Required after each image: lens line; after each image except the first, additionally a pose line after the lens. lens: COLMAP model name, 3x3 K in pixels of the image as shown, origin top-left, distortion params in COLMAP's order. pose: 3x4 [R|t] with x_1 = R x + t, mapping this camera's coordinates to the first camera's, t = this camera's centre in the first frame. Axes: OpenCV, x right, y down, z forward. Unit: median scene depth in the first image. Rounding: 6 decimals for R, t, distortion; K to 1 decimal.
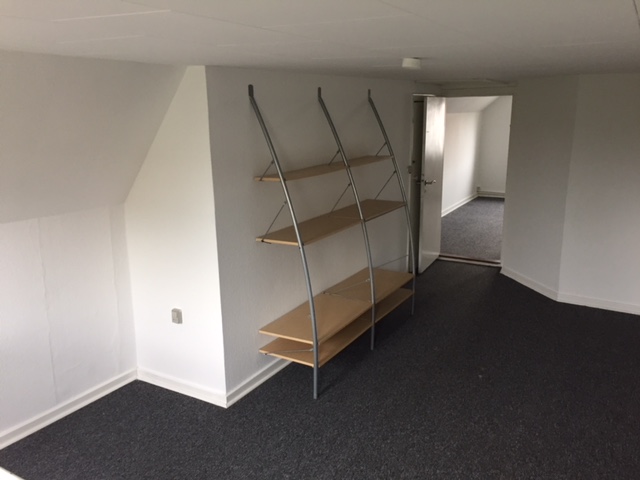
lens RADIAL K [[544.5, 0, 319.2], [0, 544.5, 239.0], [0, 0, 1]] dist [0.050656, -0.025329]
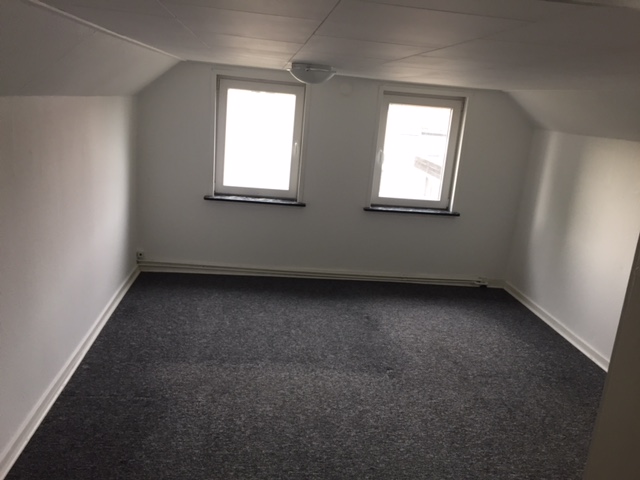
lens RADIAL K [[544.5, 0, 318.6], [0, 544.5, 240.0], [0, 0, 1]] dist [0.050656, -0.025329]
pose [[0.823601, -0.065660, 0.563356, 0.149082], [0.049525, 0.997808, 0.043894, -0.120922], [-0.565003, -0.008251, 0.825047, 0.511256]]
